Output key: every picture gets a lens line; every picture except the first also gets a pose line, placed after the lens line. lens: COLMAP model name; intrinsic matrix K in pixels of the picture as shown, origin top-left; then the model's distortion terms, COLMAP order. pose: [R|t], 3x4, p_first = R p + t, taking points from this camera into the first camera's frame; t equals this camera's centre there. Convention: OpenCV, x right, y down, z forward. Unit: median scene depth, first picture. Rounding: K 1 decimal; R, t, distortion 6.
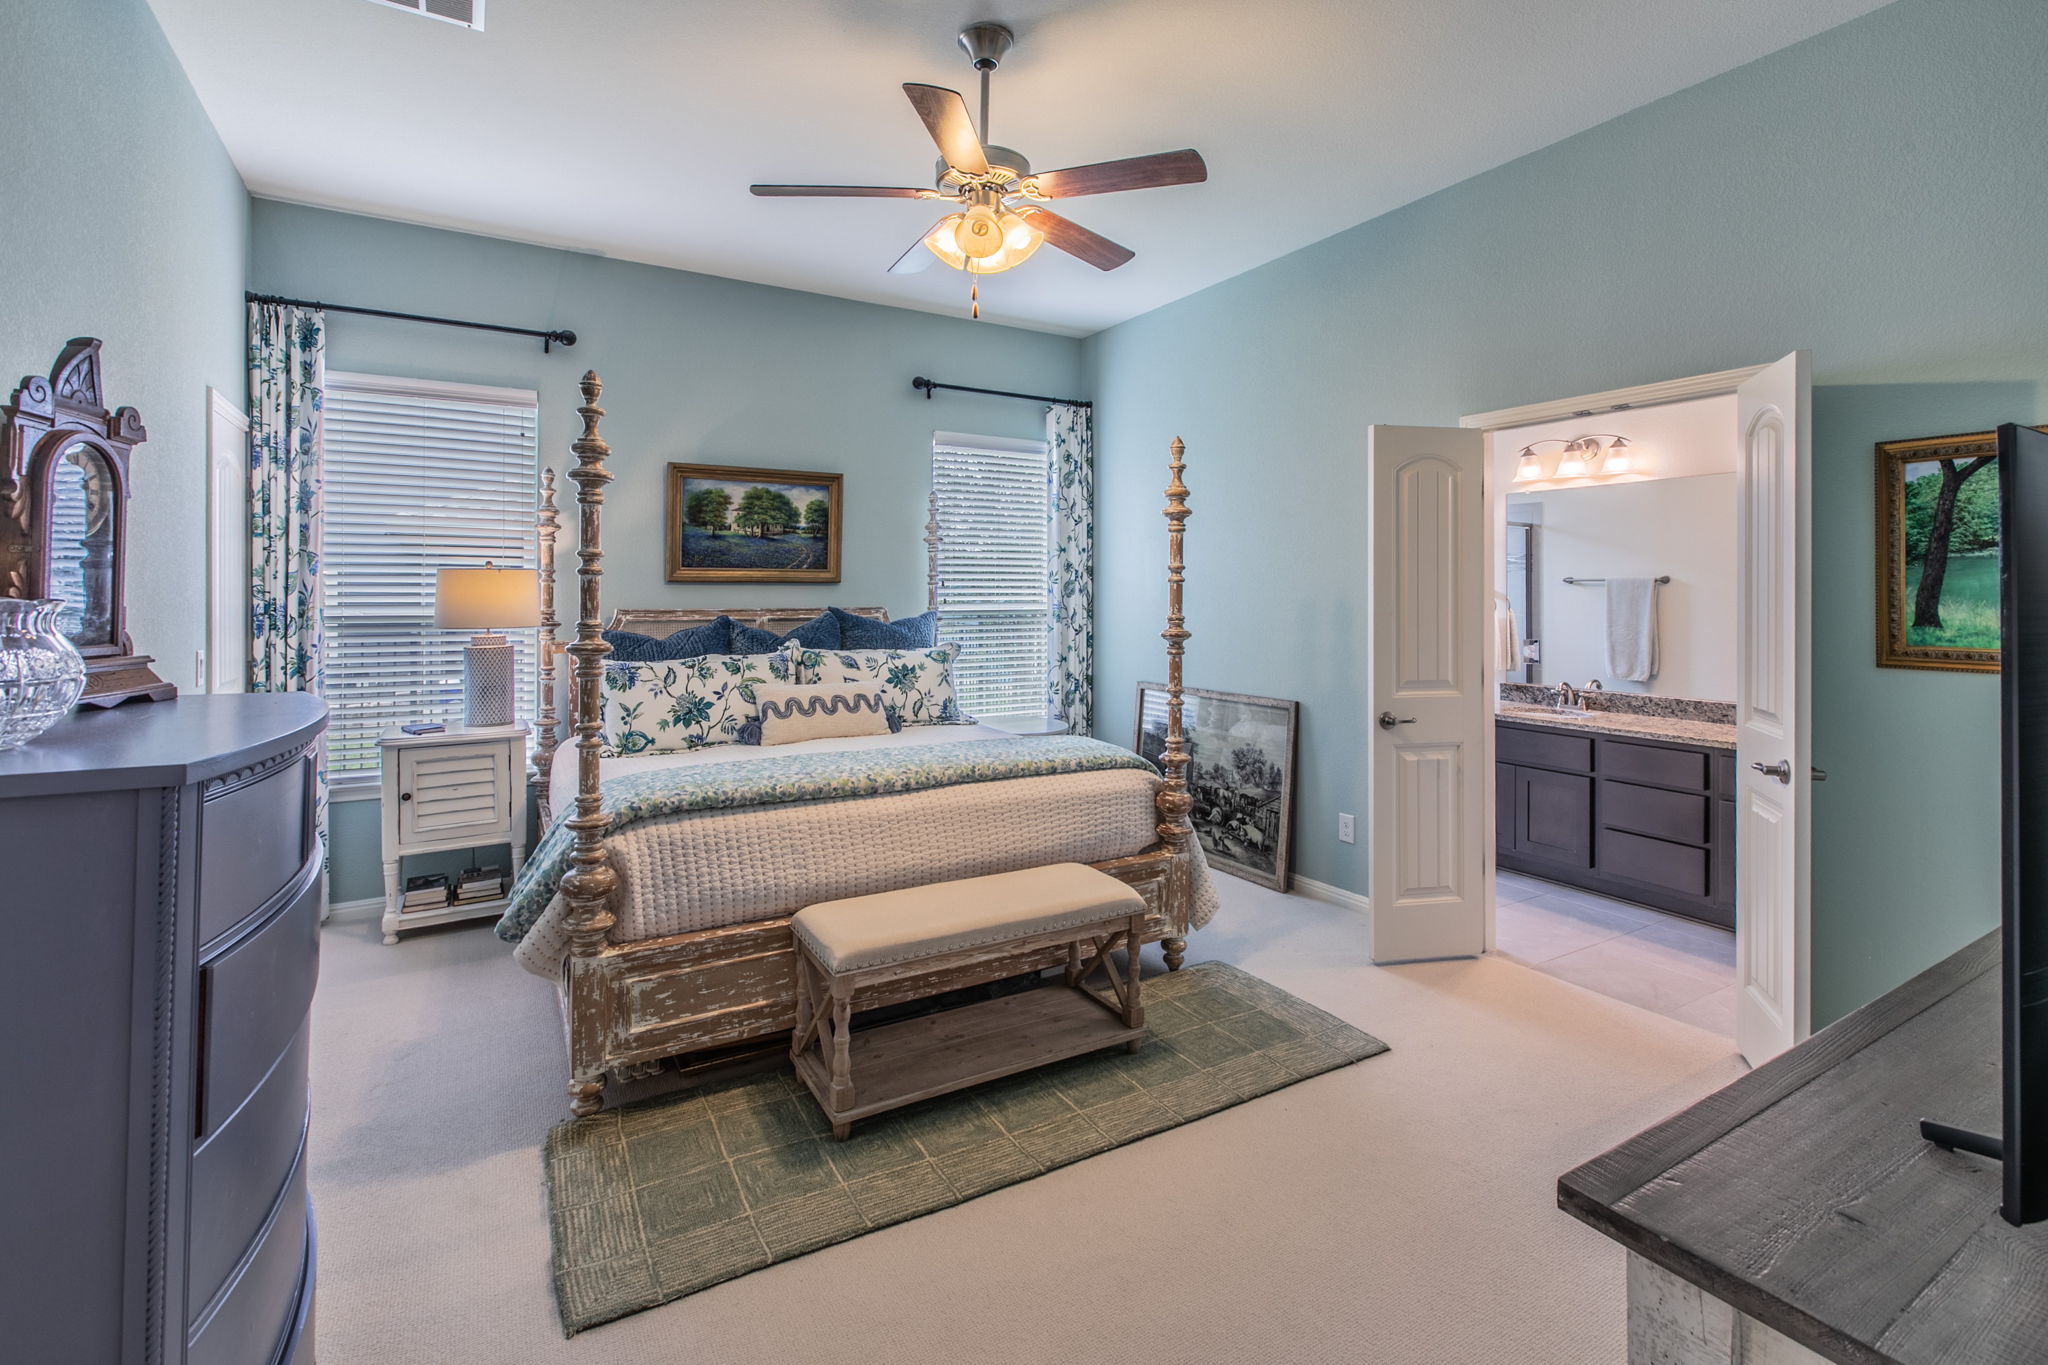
lens RADIAL K [[929.2, 0, 1028.0], [0, 929.2, 627.0], [0, 0, 1]] dist [-0.002545, -0.000300]
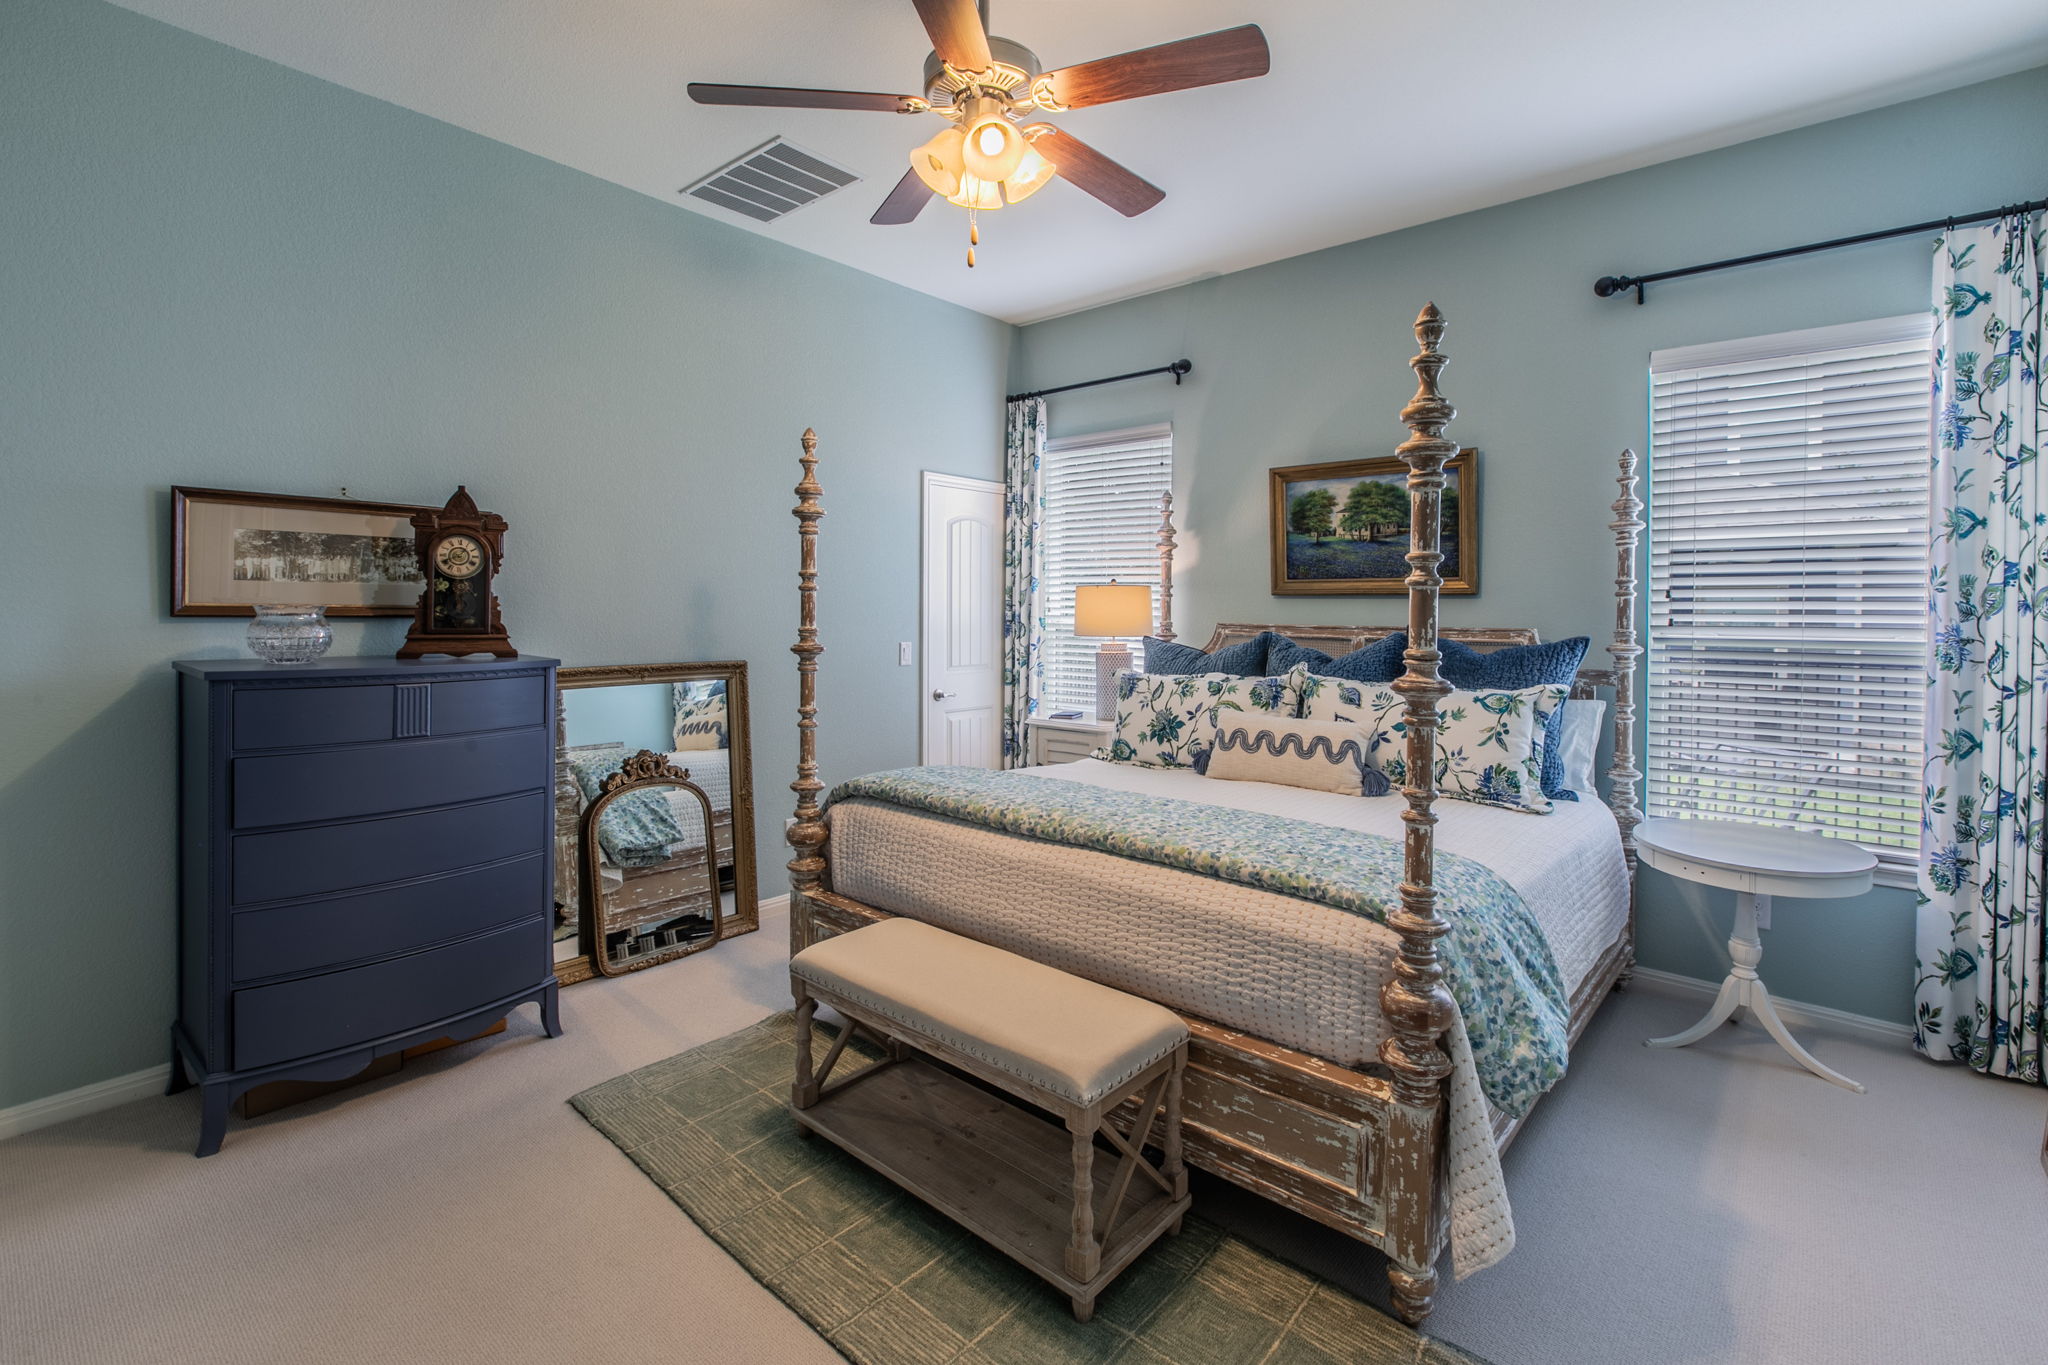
lens RADIAL K [[936.2, 0, 1025.8], [0, 936.2, 640.7], [0, 0, 1]] dist [0.002458, -0.000022]
pose [[0.311676, 0.036221, -0.949498, 0.496385], [-0.039447, 0.998905, 0.025157, -0.018816], [0.949369, 0.029613, 0.312763, 0.525868]]
